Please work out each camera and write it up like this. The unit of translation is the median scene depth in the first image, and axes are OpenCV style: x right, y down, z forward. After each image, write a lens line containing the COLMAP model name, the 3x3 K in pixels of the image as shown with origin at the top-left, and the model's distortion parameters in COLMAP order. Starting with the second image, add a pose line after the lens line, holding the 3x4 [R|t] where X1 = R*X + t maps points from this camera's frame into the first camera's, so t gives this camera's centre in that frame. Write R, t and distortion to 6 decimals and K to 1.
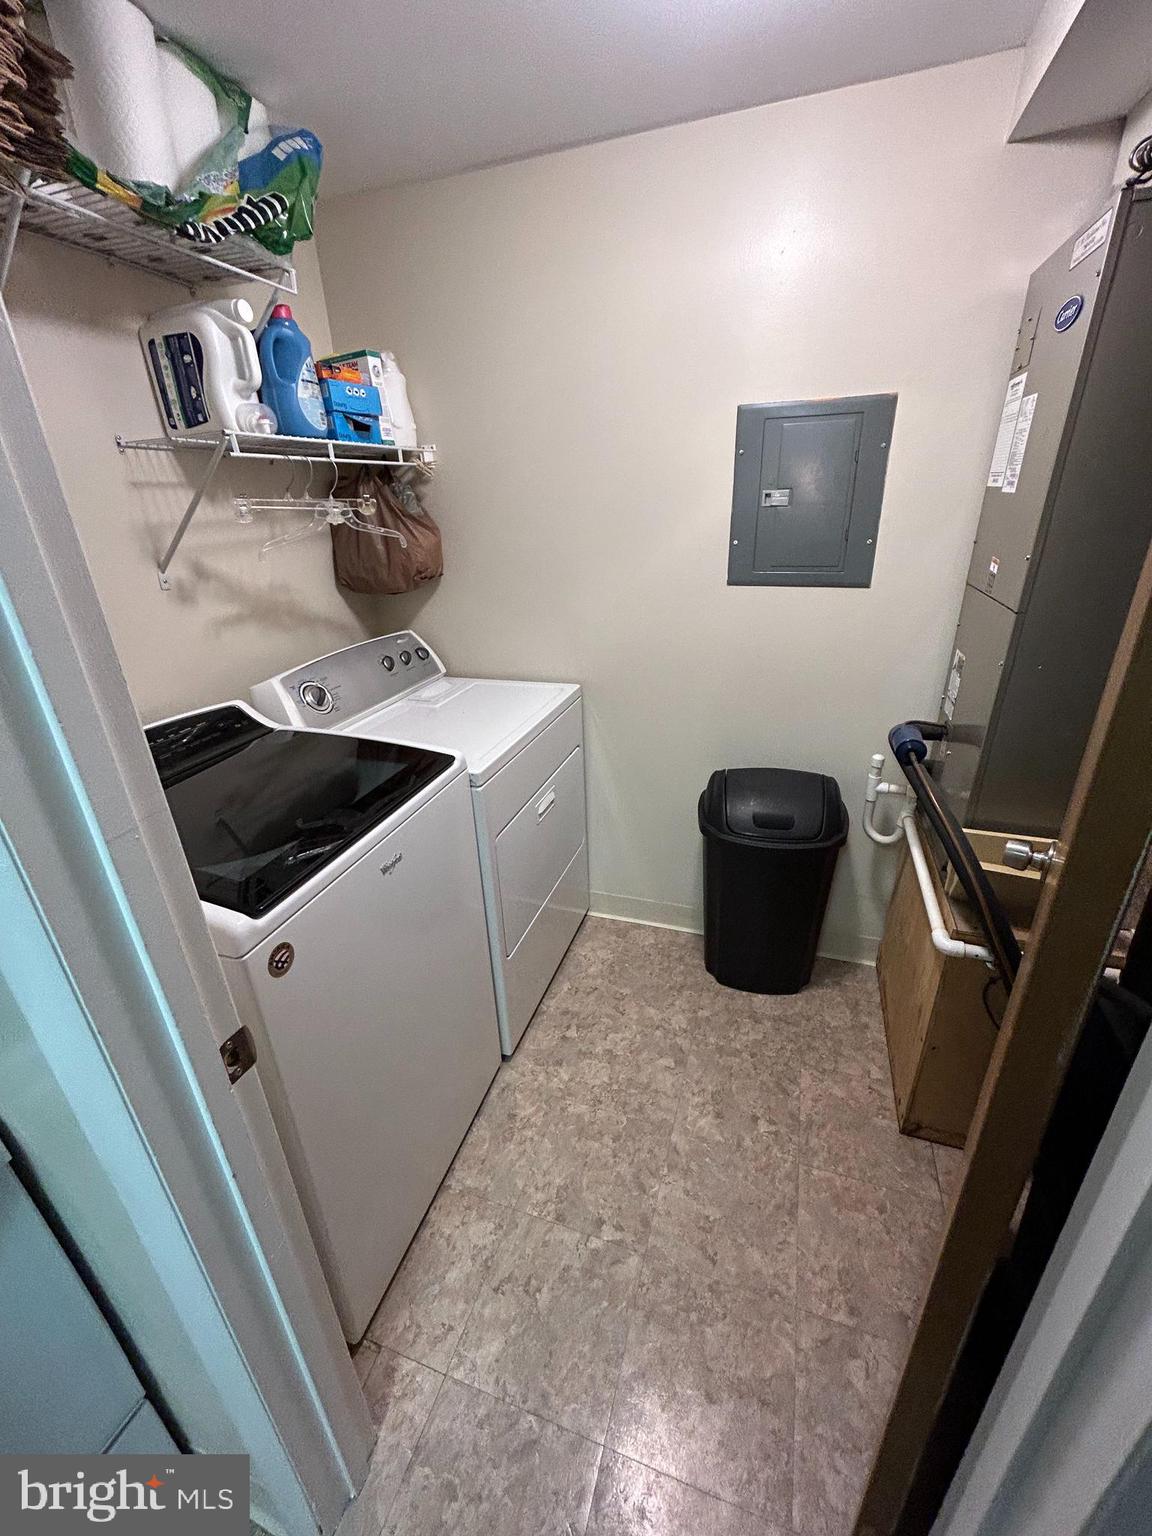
lens RADIAL K [[622.5, 0, 577.4], [0, 622.5, 766.2], [0, 0, 1]] dist [0.004802, -0.000564]
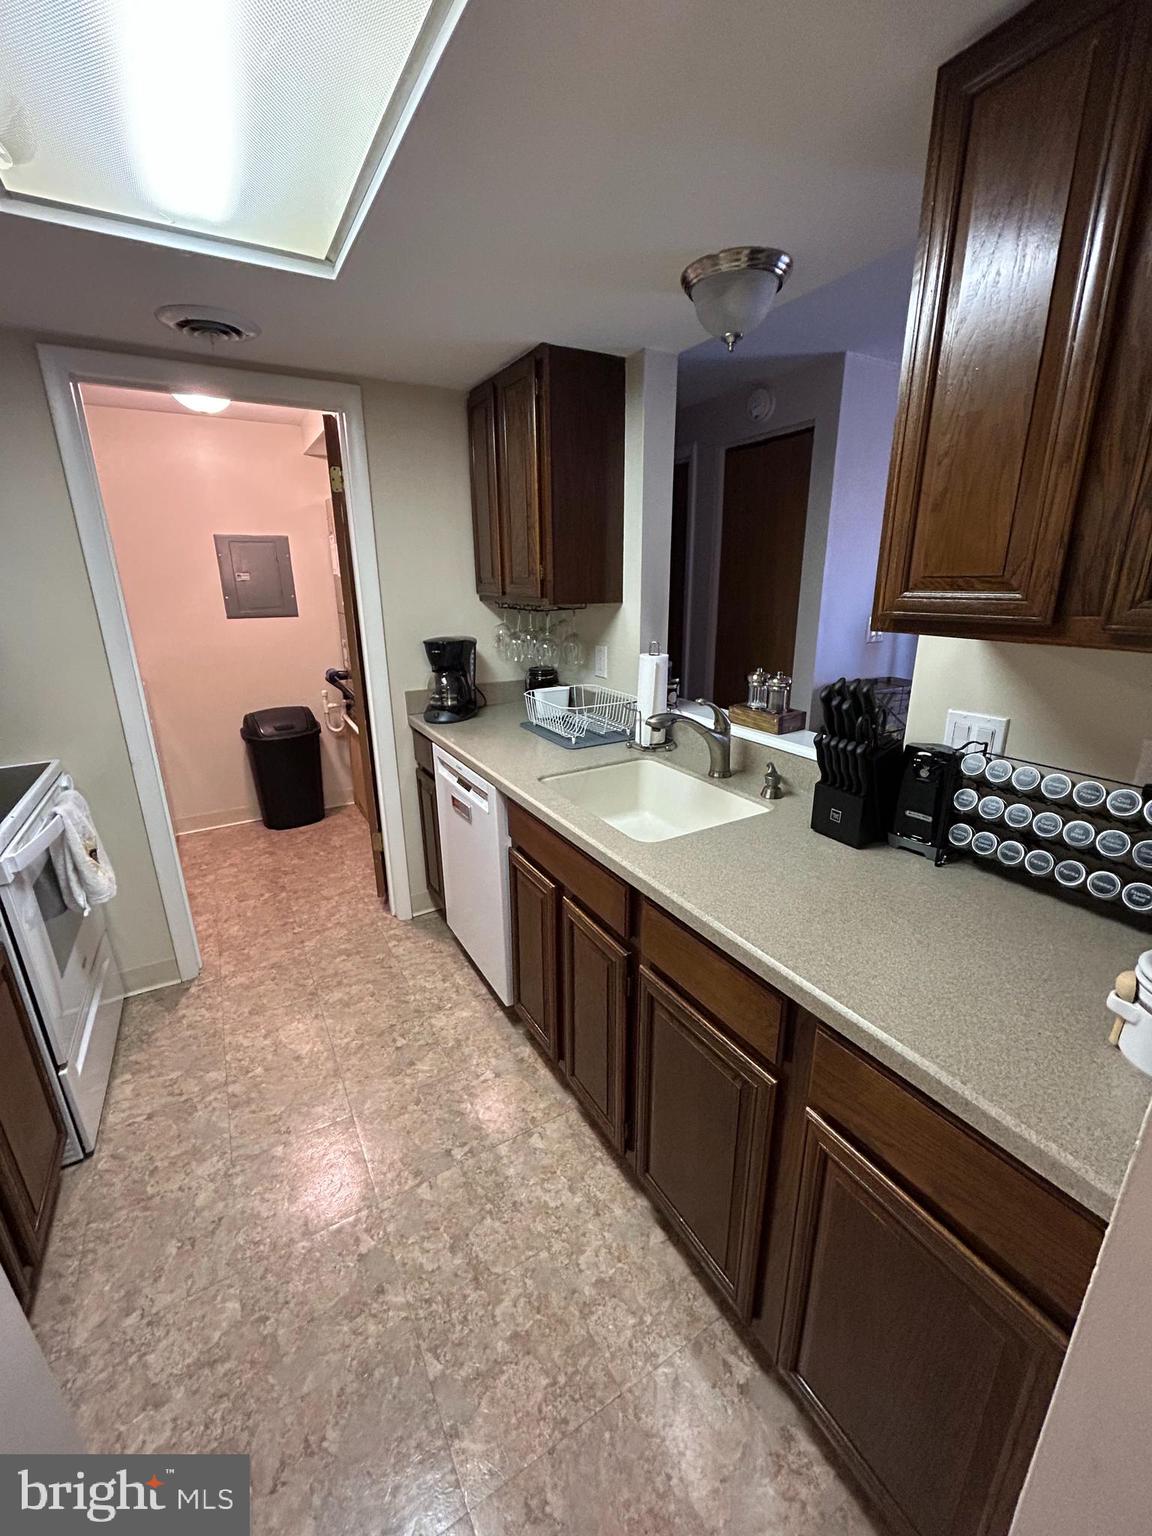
lens RADIAL K [[622.5, 0, 575.8], [0, 622.5, 756.8], [0, 0, 1]] dist [0.004802, -0.000564]
pose [[0.650968, -0.192032, 0.734415, -0.557459], [0.287724, 0.957702, -0.004615, 0.441428], [-0.702464, 0.214313, 0.678685, -0.991496]]
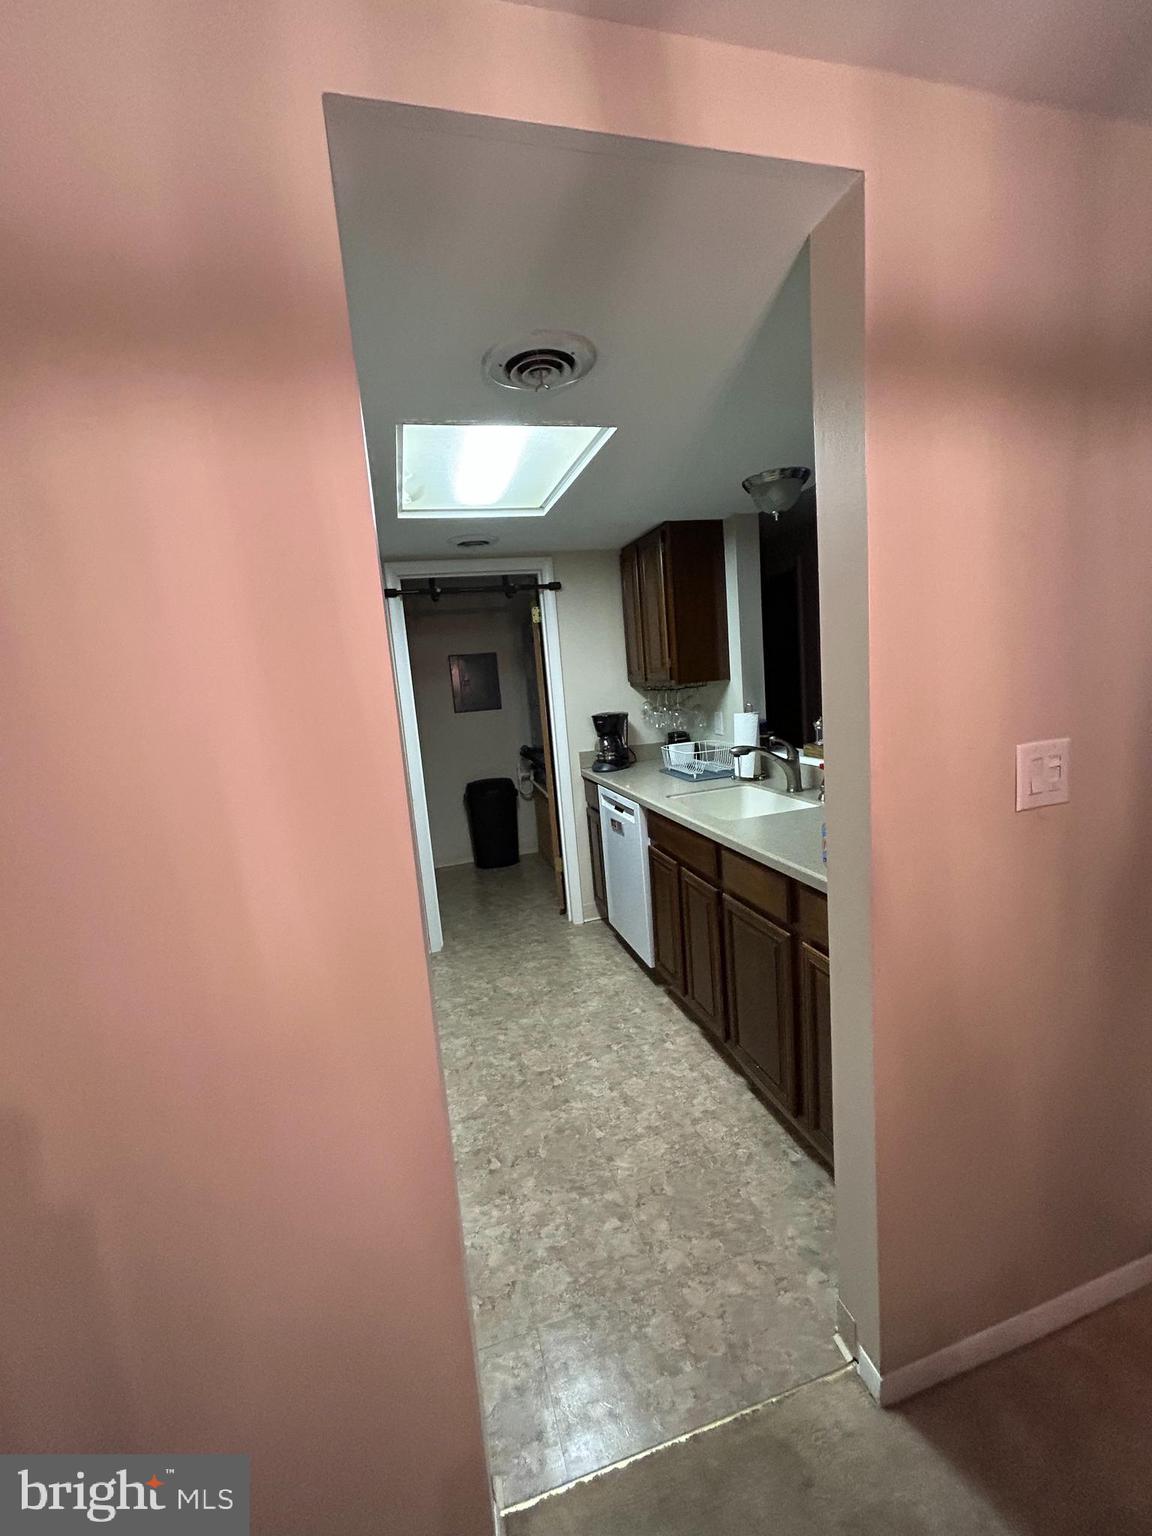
lens RADIAL K [[622.5, 0, 579.3], [0, 622.5, 754.9], [0, 0, 1]] dist [0.004802, -0.000564]
pose [[0.817446, -0.106948, 0.565989, -0.858105], [0.275721, 0.935376, -0.221472, 0.622729], [-0.505727, 0.337096, 0.794107, -1.356120]]
